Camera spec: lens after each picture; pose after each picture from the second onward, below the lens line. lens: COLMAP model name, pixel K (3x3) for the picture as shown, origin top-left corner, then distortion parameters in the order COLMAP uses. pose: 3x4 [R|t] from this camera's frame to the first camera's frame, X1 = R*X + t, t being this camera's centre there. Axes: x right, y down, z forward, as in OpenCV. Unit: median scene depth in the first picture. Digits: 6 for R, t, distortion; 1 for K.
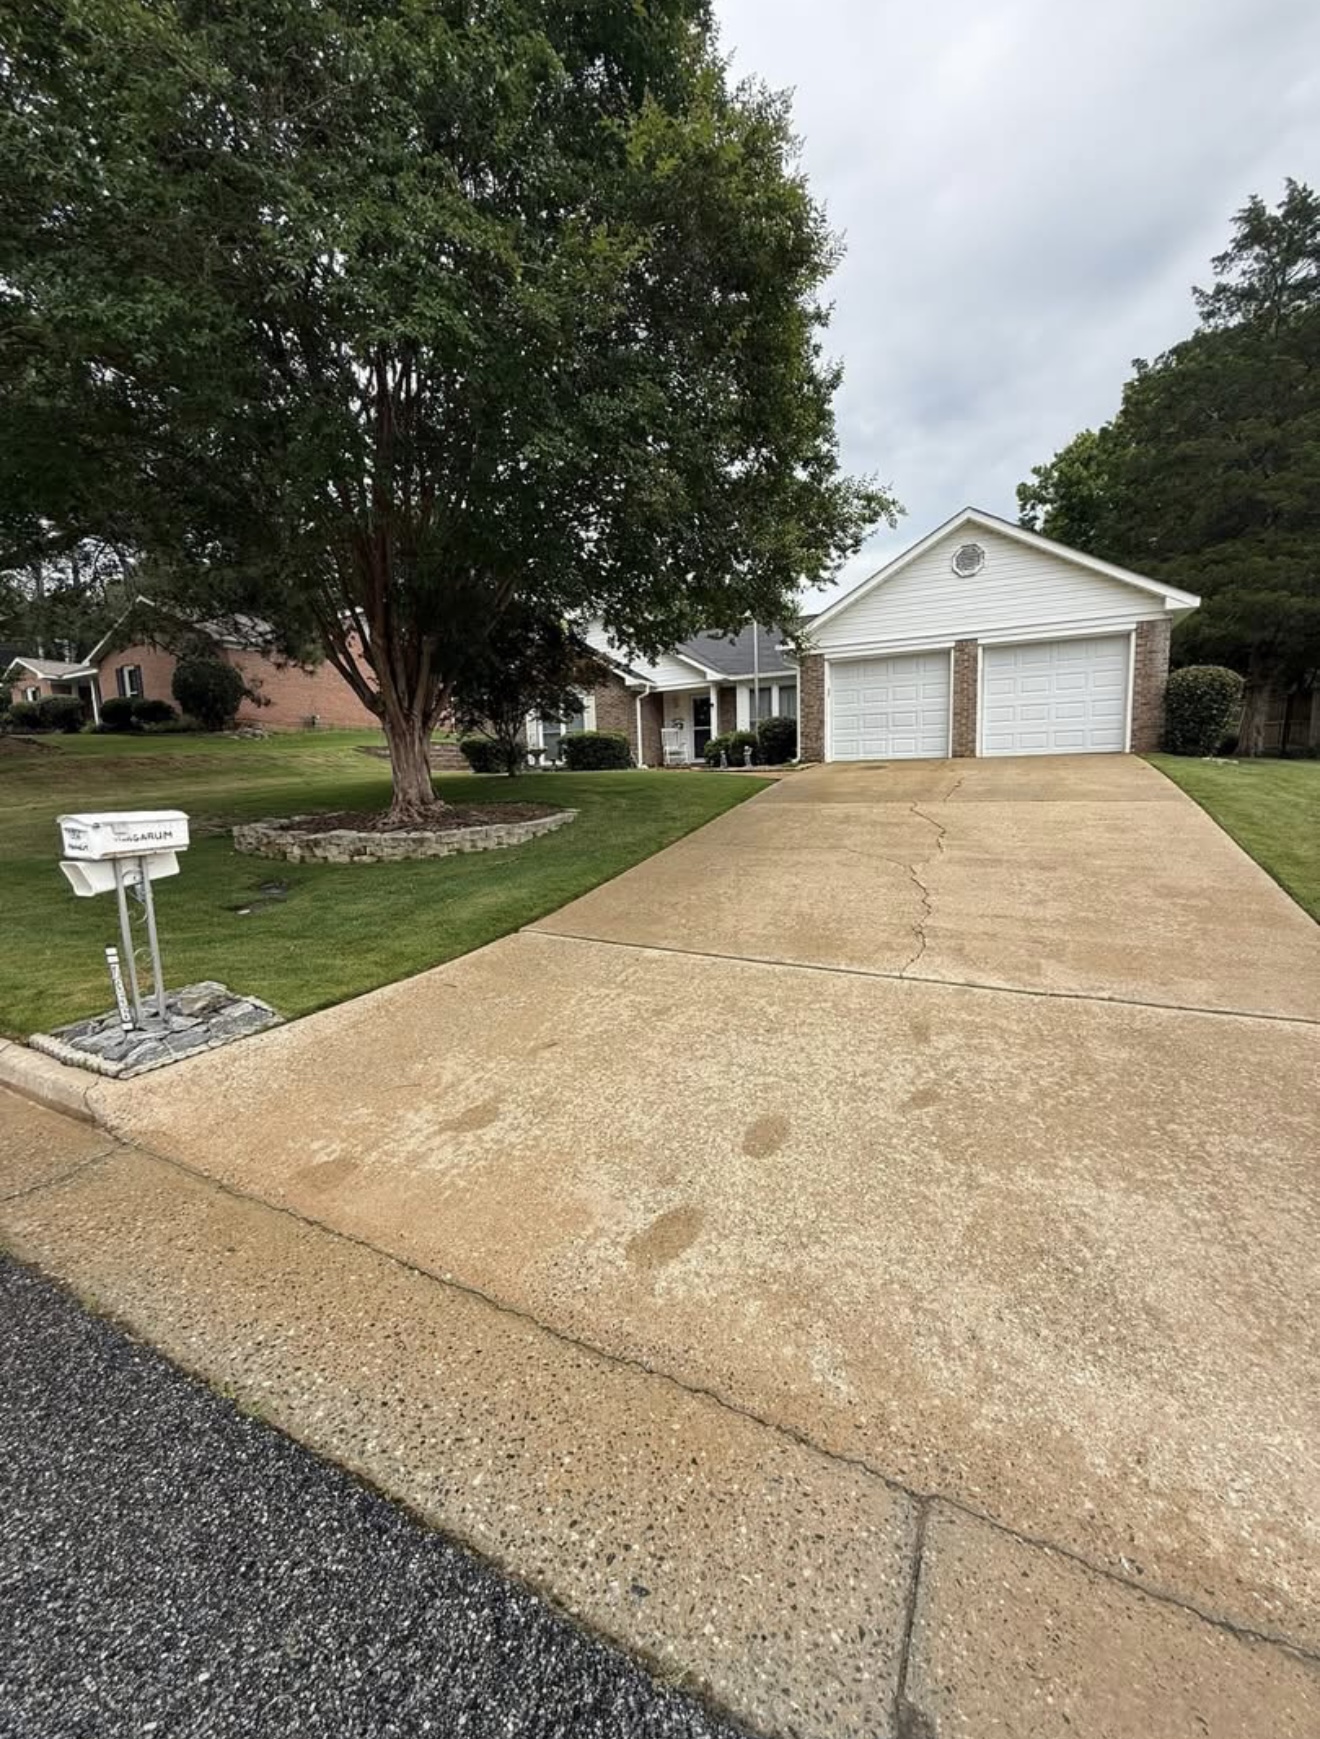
lens RADIAL K [[679.8, 0, 652.1], [0, 679.8, 864.3], [0, 0, 1]] dist [-0.000440, 0.000304]
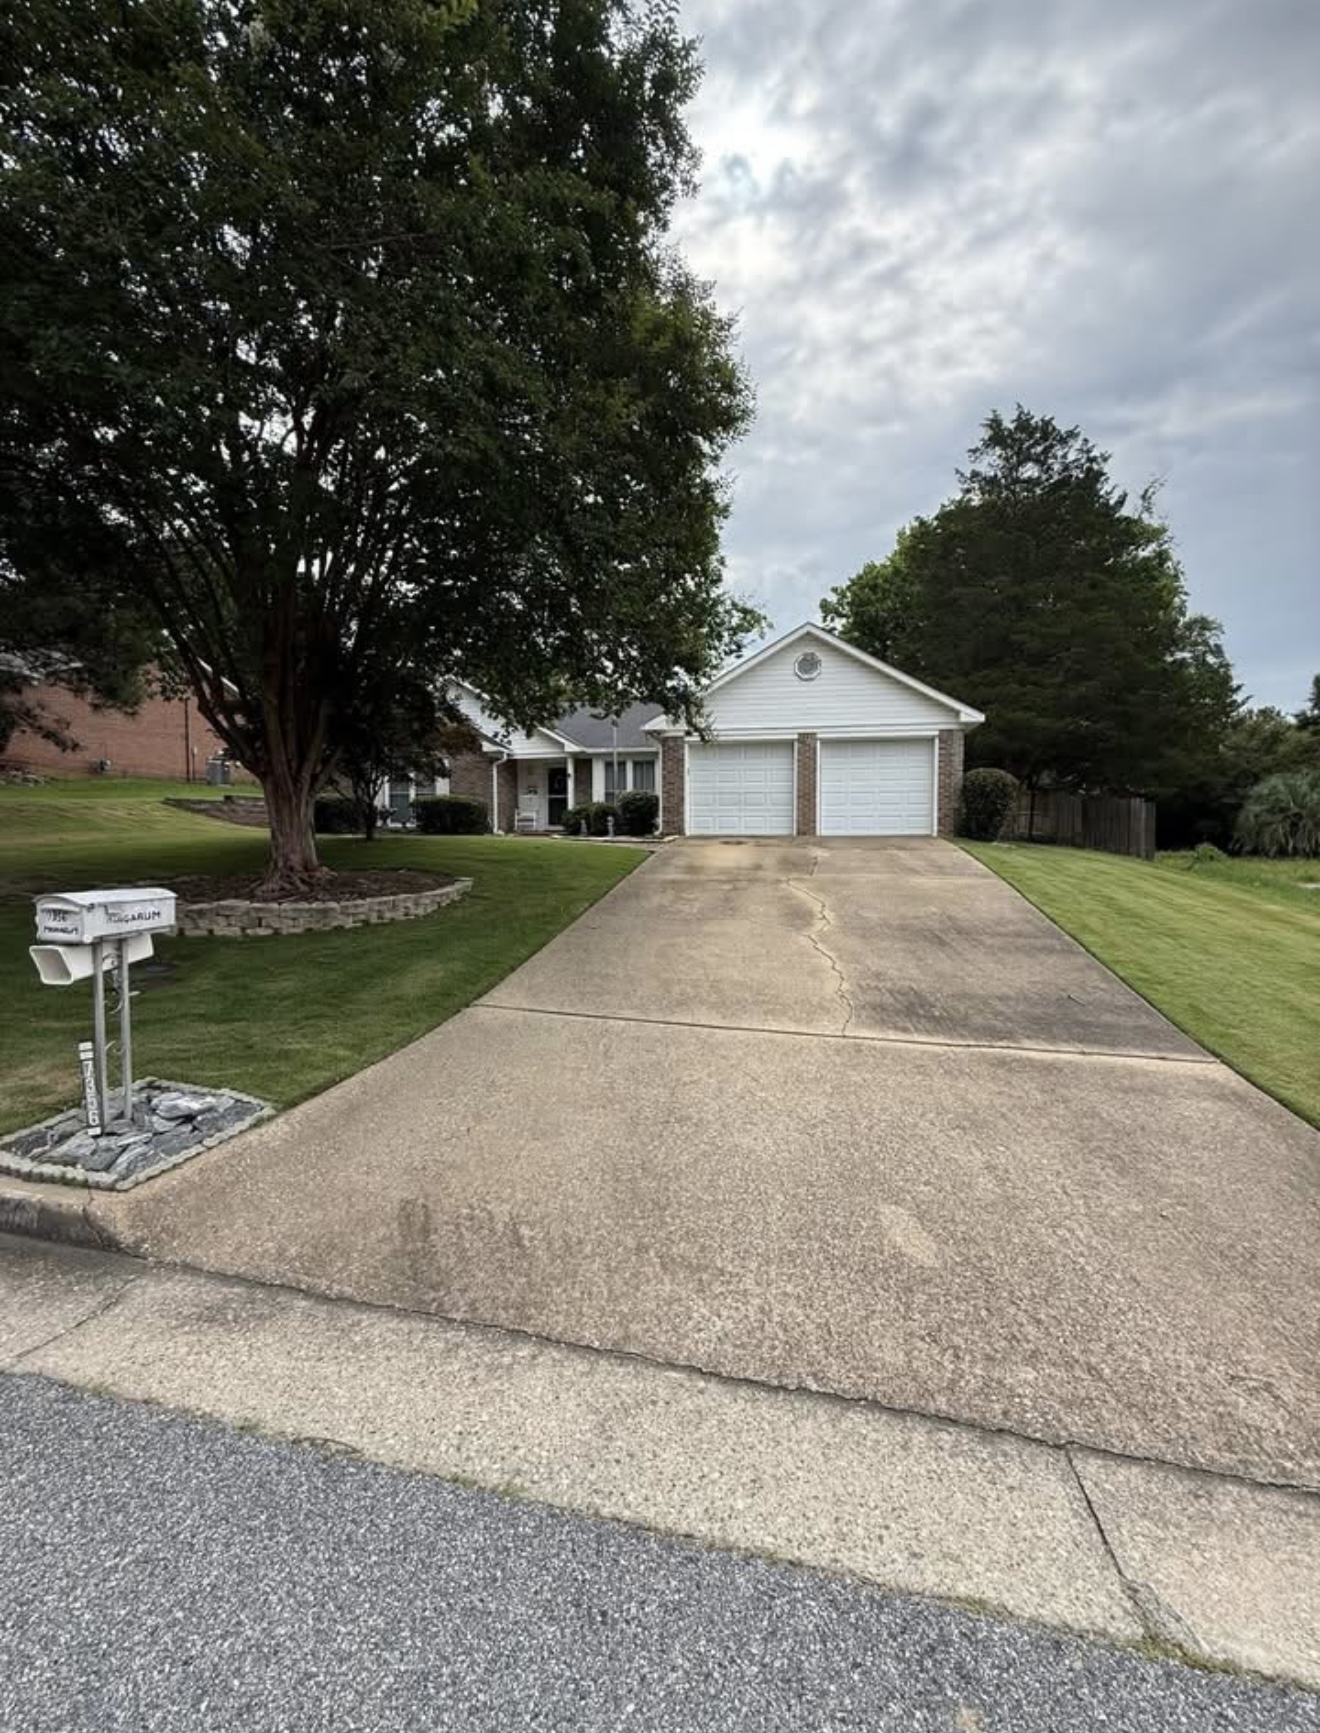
lens RADIAL K [[680.3, 0, 638.1], [0, 680.3, 873.5], [0, 0, 1]] dist [0.001362, -0.000463]
pose [[0.968572, 0.015653, 0.248239, -0.106769], [0.003677, 0.997008, -0.077213, -0.008888], [-0.248705, 0.075700, 0.965617, -0.020476]]
